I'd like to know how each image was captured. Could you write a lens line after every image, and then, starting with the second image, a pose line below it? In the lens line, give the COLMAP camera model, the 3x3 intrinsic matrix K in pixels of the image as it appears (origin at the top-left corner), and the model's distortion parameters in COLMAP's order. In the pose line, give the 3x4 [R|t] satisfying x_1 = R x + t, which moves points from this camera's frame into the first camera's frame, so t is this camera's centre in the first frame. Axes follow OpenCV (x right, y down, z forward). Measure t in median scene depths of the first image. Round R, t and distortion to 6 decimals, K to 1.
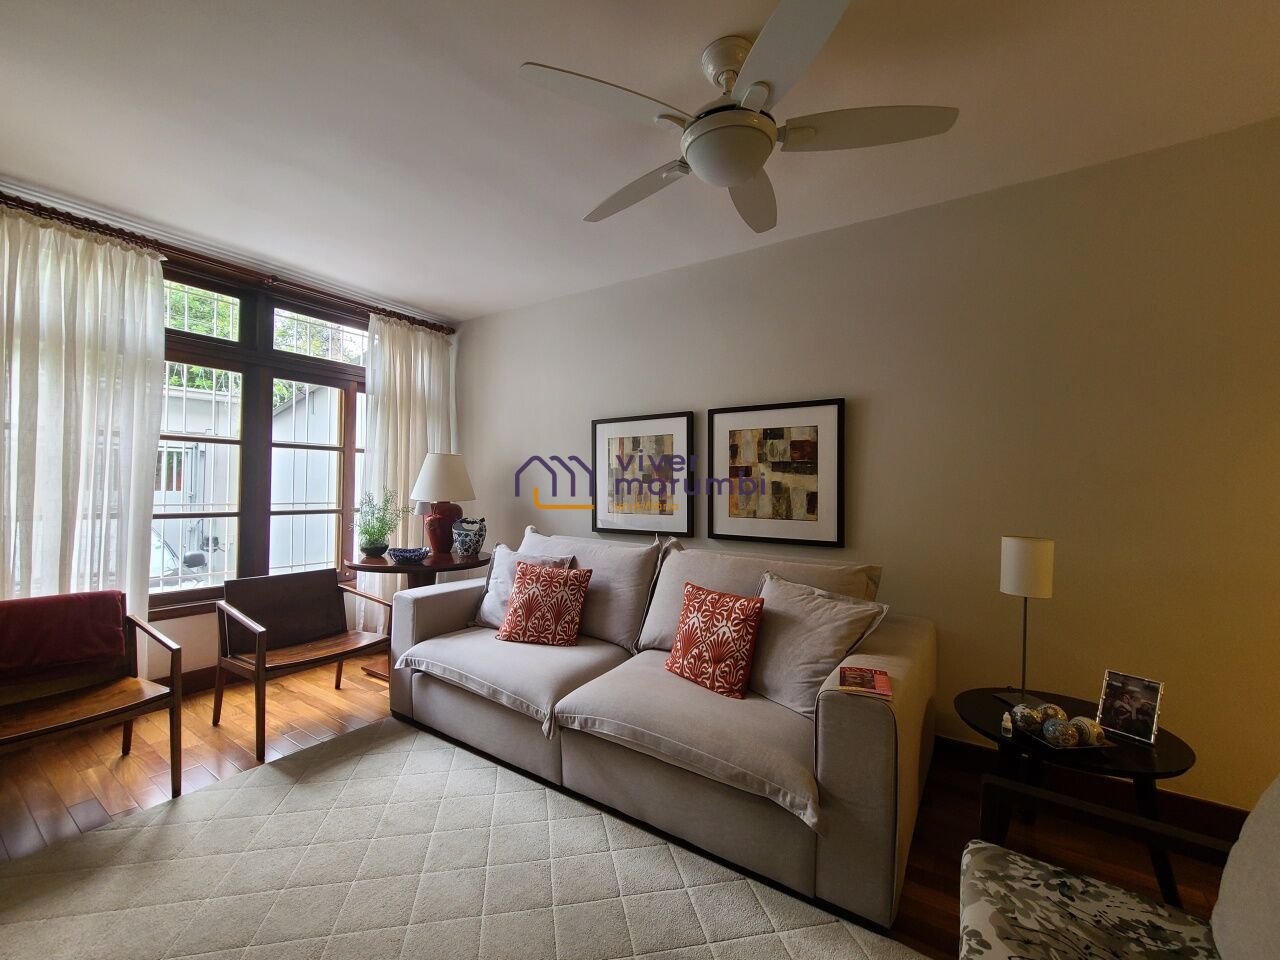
lens RADIAL K [[524.7, 0, 632.9], [0, 524.7, 481.4], [0, 0, 1]] dist [-0.004165, 0.002153]
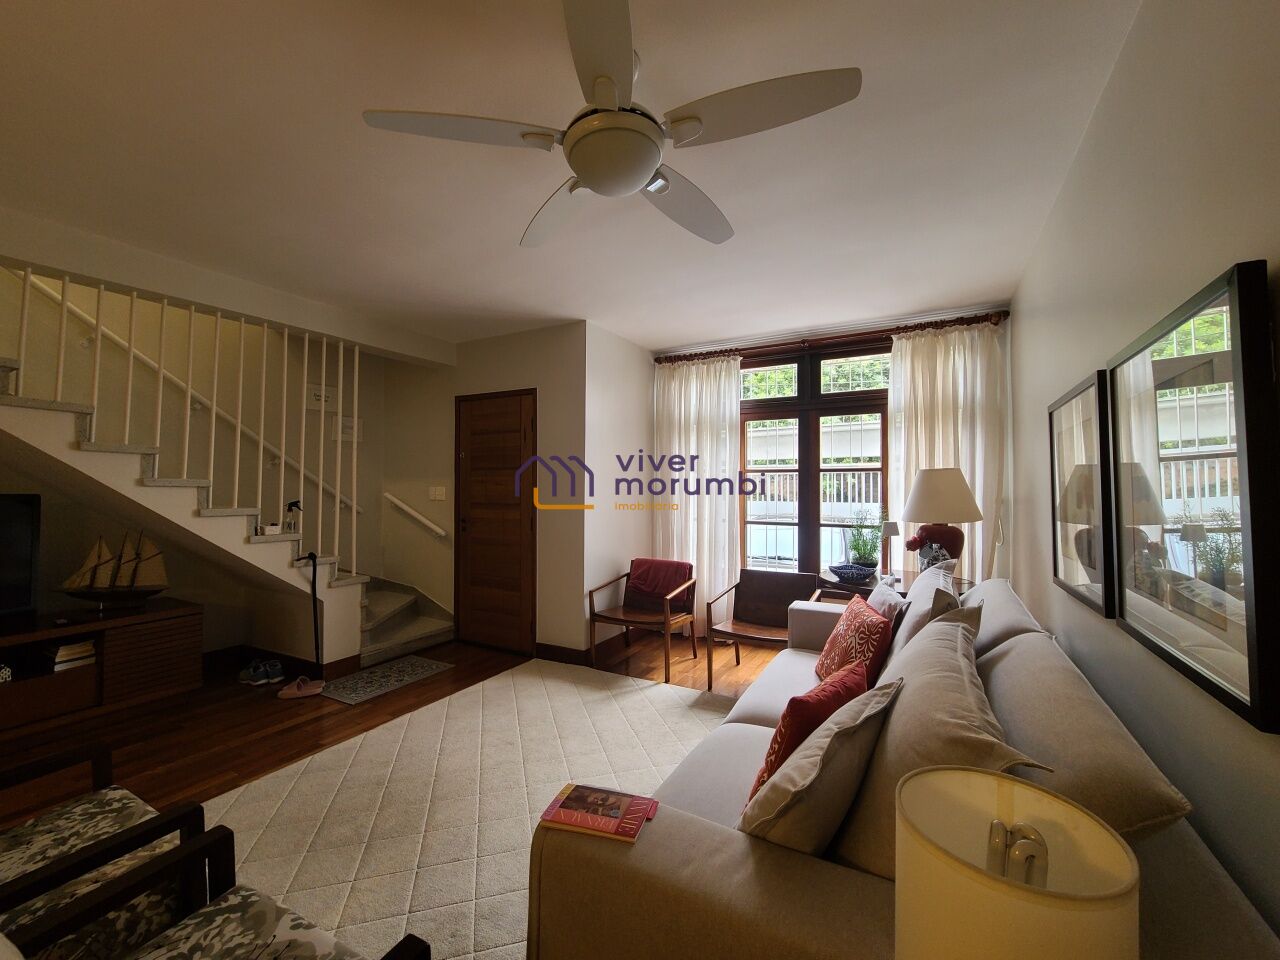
lens RADIAL K [[524.7, 0, 632.9], [0, 524.7, 481.4], [0, 0, 1]] dist [-0.004165, 0.002153]
pose [[0.080187, -0.026787, -0.996420, 0.675957], [0.008738, 0.999619, -0.026170, -0.018720], [0.996742, -0.006609, 0.080390, 0.586789]]
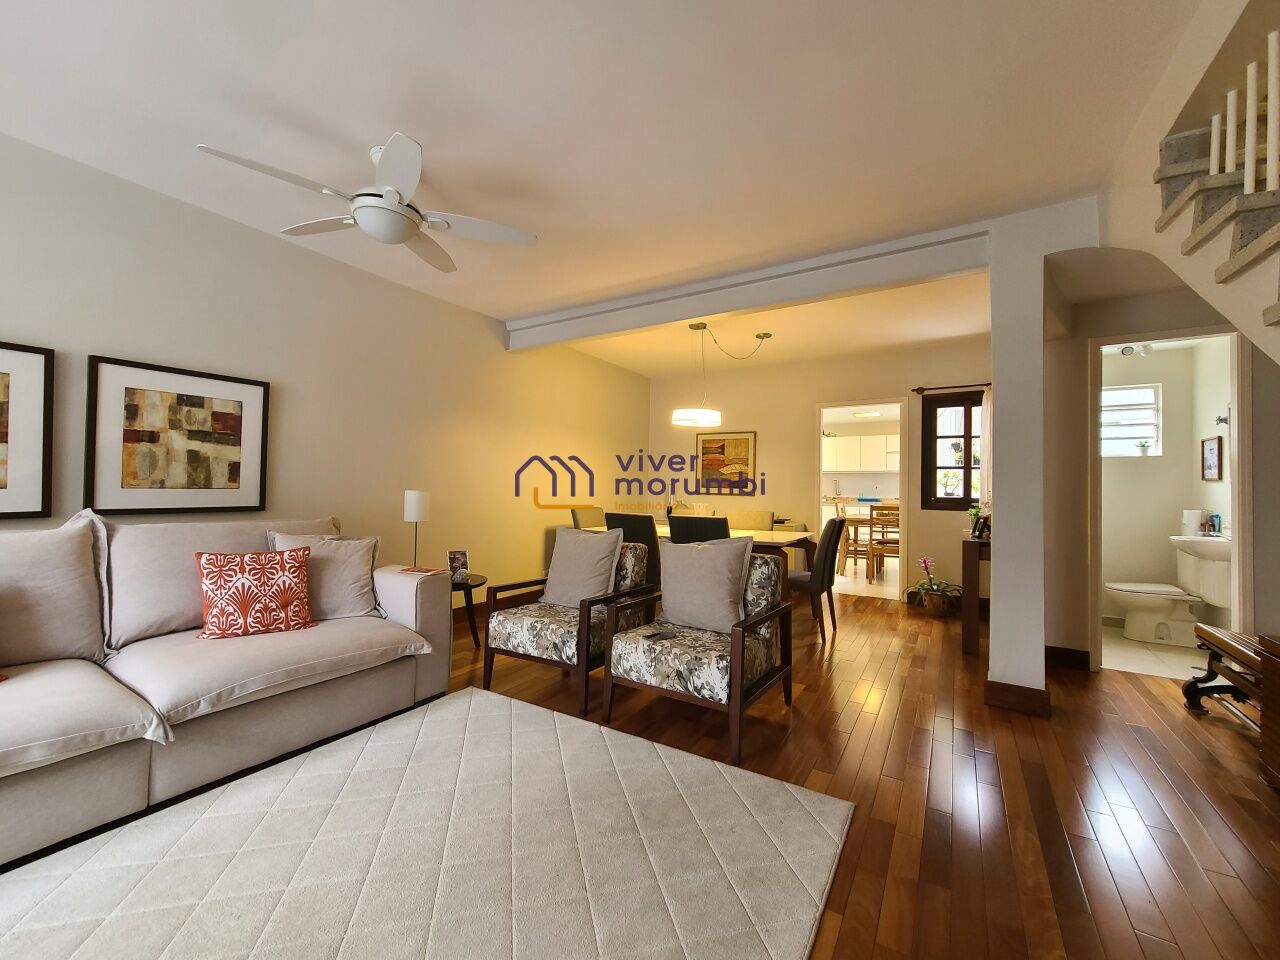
lens RADIAL K [[524.7, 0, 632.9], [0, 524.7, 481.4], [0, 0, 1]] dist [-0.004165, 0.002153]
pose [[-0.043578, -0.002052, 0.999048, -0.786831], [-0.026447, 0.999650, 0.000900, 0.038006], [-0.998700, -0.026382, -0.043617, 0.229709]]
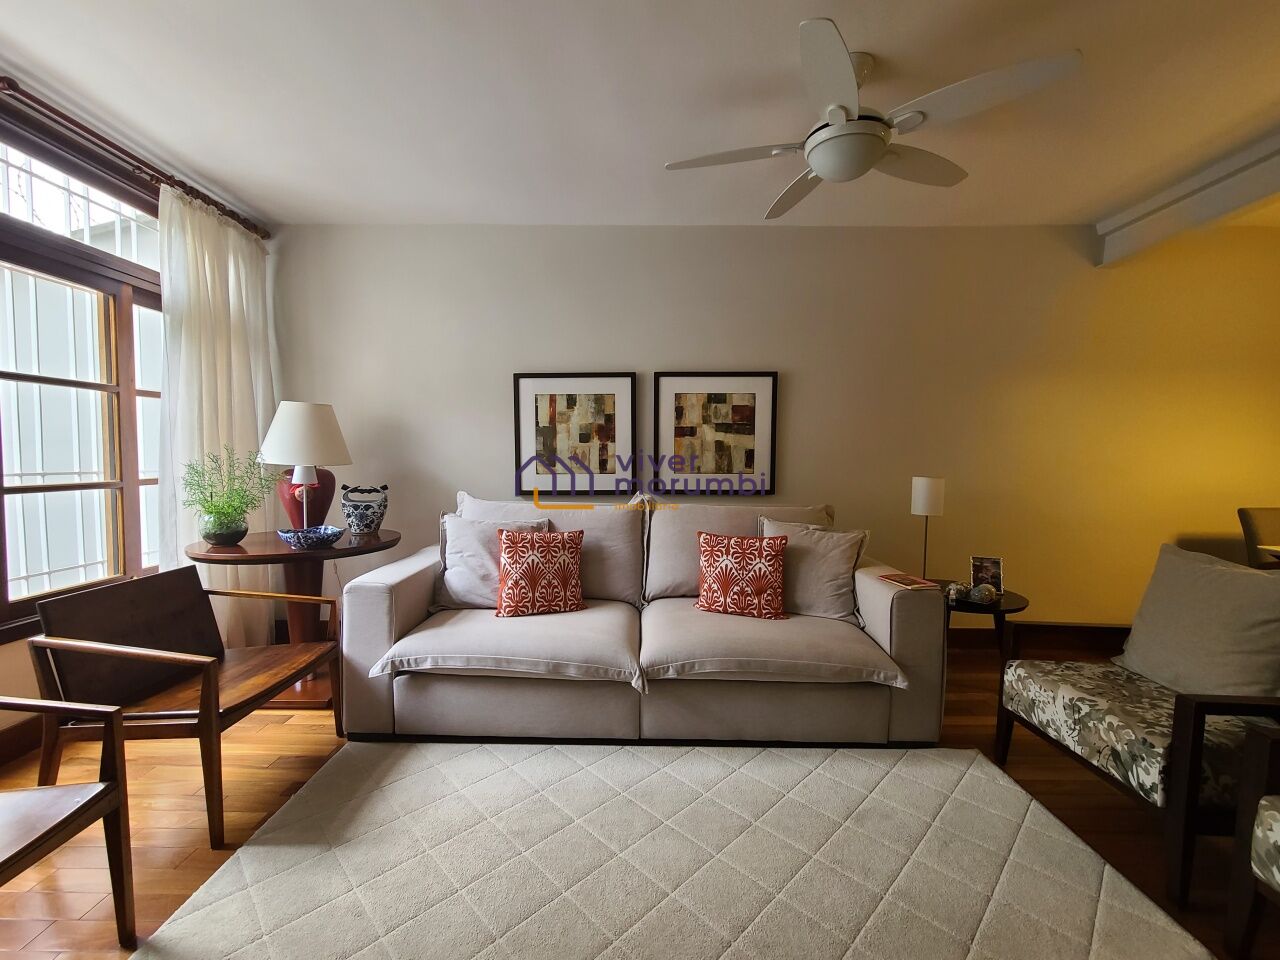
lens RADIAL K [[524.7, 0, 632.9], [0, 524.7, 481.4], [0, 0, 1]] dist [-0.004165, 0.002153]
pose [[0.836654, -0.035423, 0.546586, -0.541245], [0.000960, 0.998000, 0.063209, 0.017427], [-0.547732, -0.052359, 0.835014, 0.151486]]
